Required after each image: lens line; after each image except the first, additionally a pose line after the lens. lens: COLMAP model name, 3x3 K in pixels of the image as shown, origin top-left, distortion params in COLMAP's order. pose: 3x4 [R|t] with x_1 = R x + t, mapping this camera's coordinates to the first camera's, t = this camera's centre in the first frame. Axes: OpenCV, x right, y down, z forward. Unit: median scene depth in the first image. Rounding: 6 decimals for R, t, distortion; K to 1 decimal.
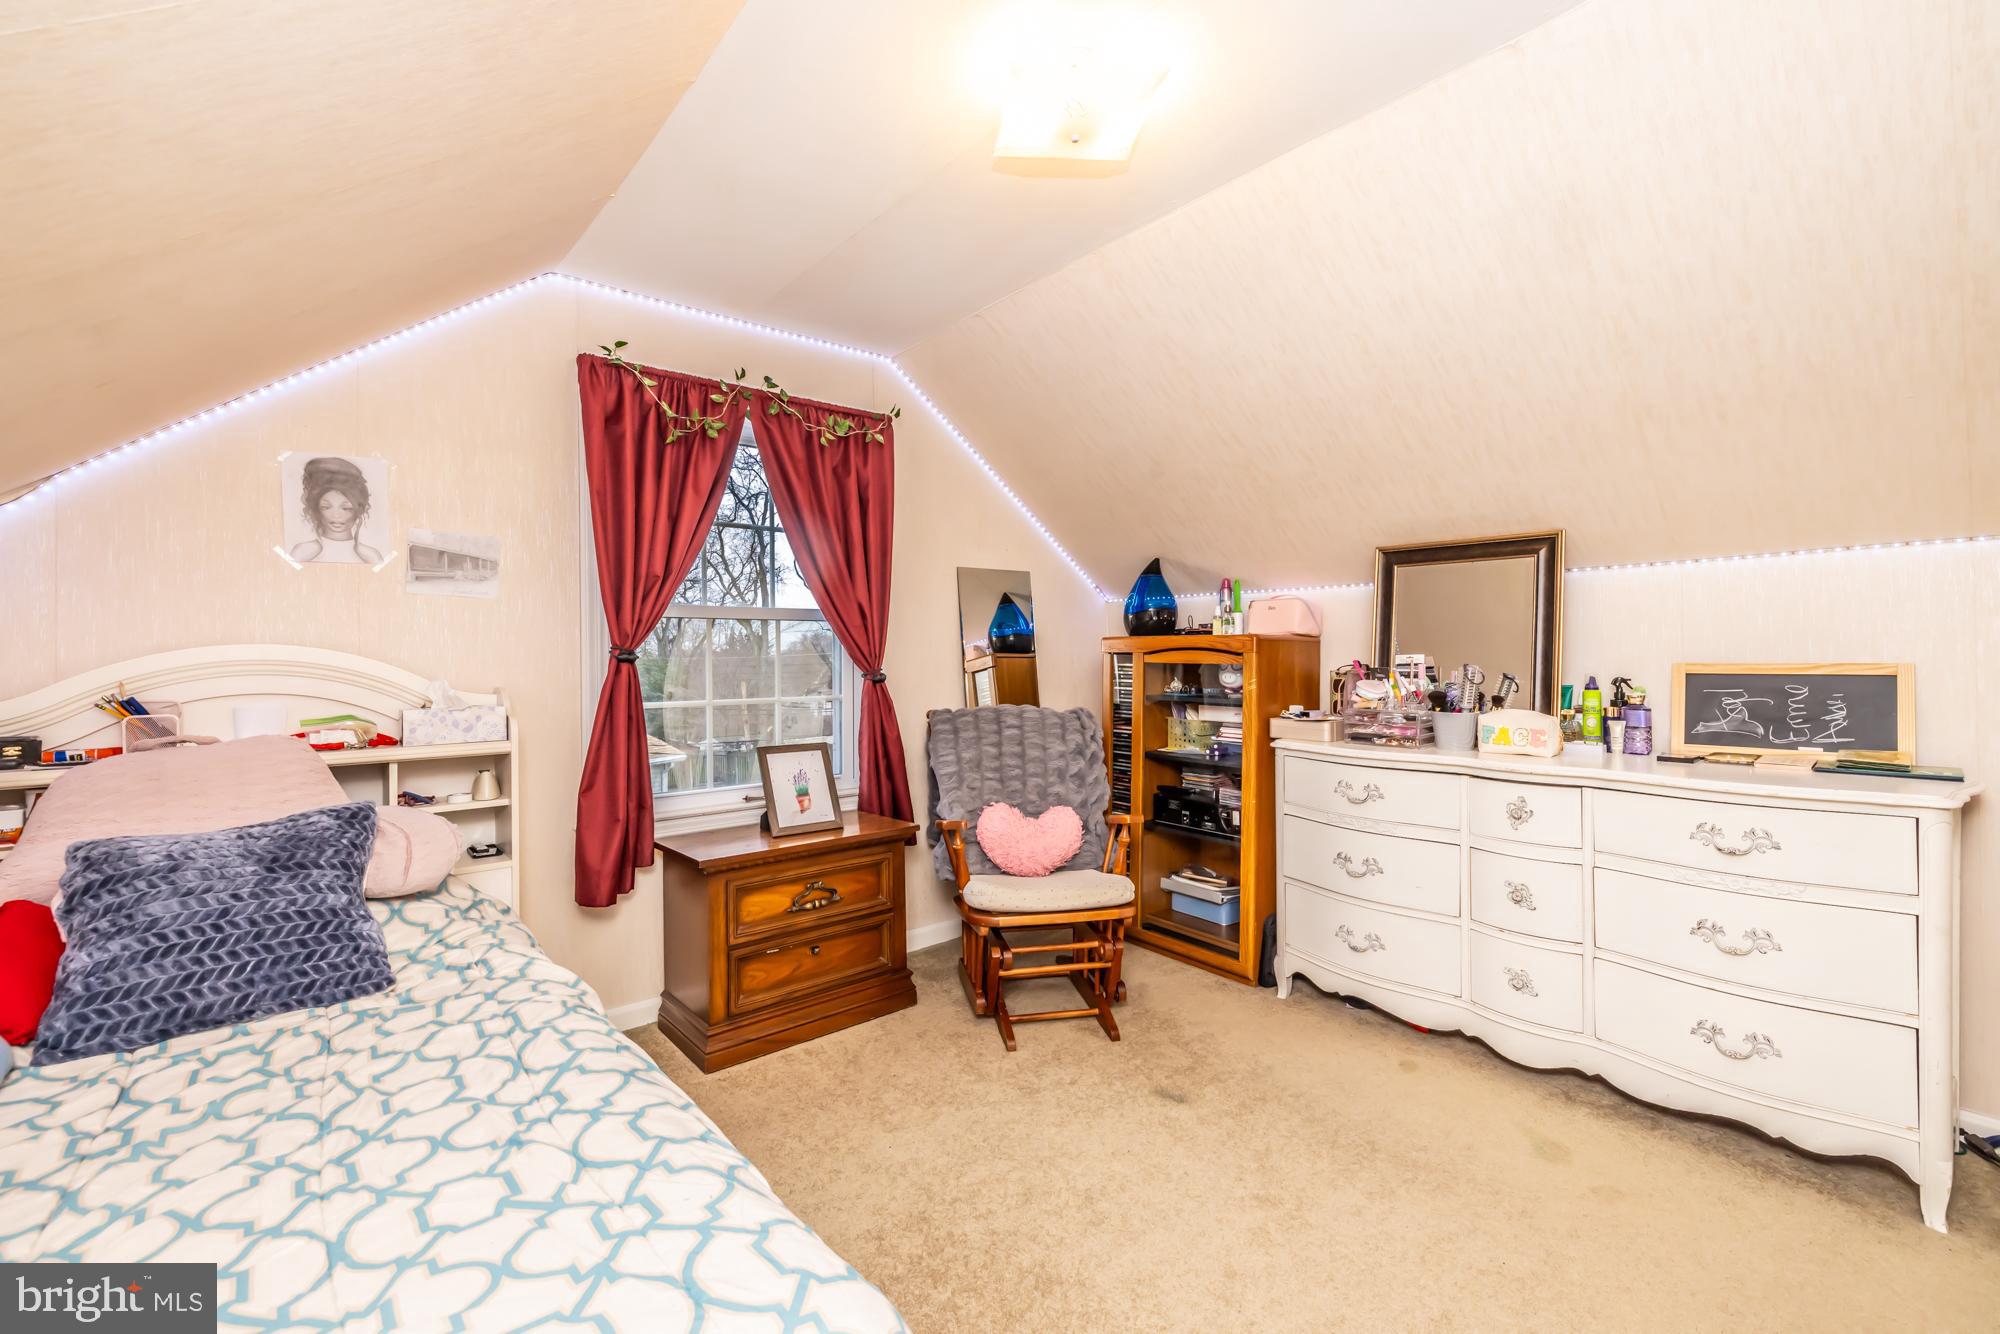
lens RADIAL K [[844.8, 0, 996.6], [0, 844.8, 663.6], [0, 0, 1]] dist [-0.000075, 0.000148]
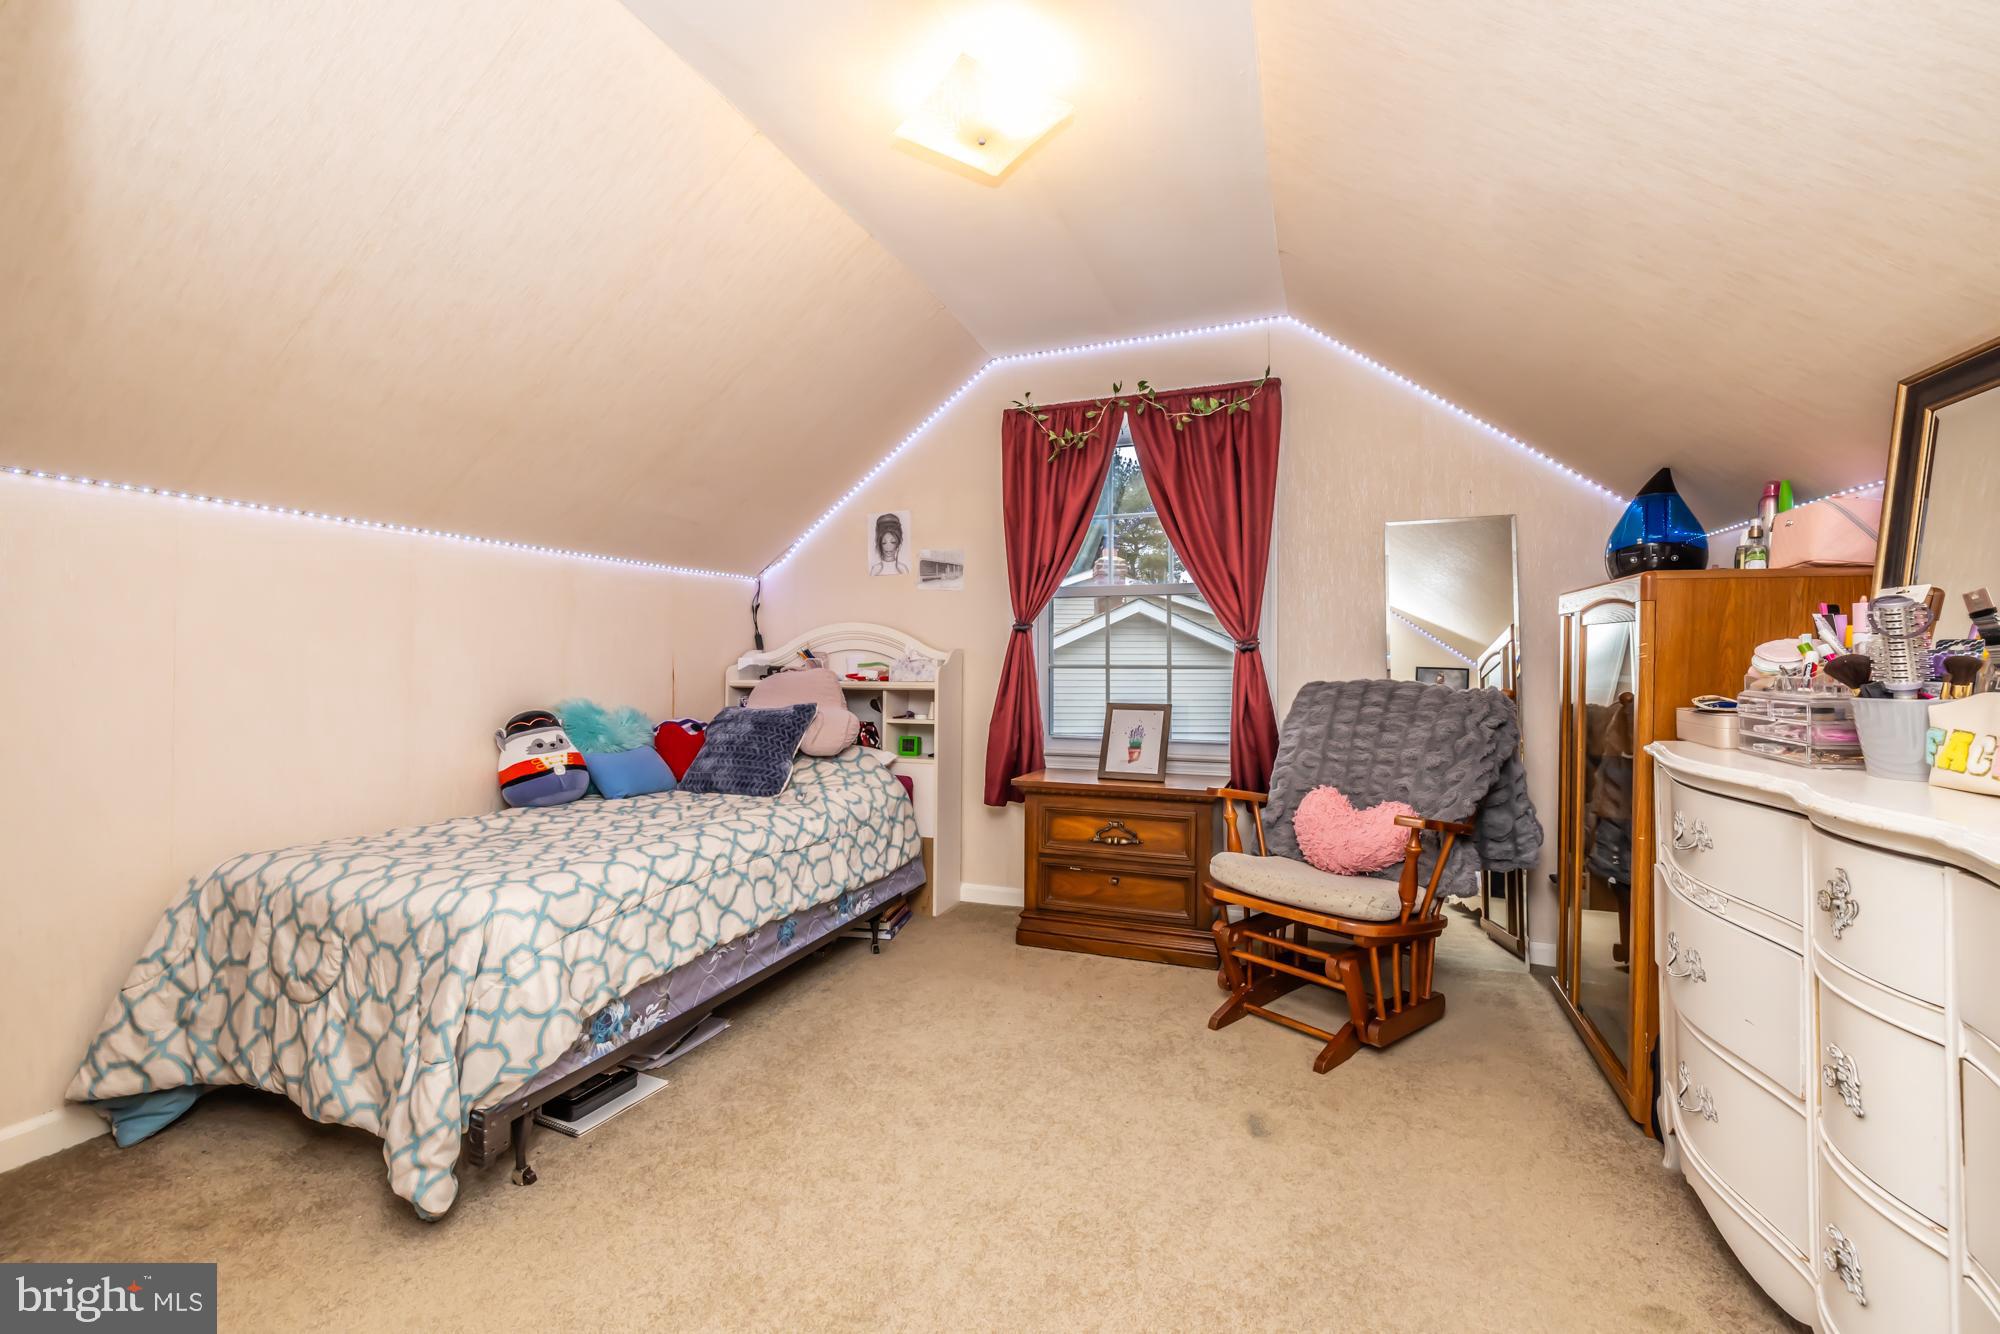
lens RADIAL K [[844.8, 0, 996.6], [0, 844.8, 663.6], [0, 0, 1]] dist [-0.000075, 0.000148]
pose [[0.476702, 0.012022, -0.878983, 0.719149], [-0.011342, 0.999907, 0.007524, 0.039604], [0.878992, 0.006383, 0.476794, 0.319418]]
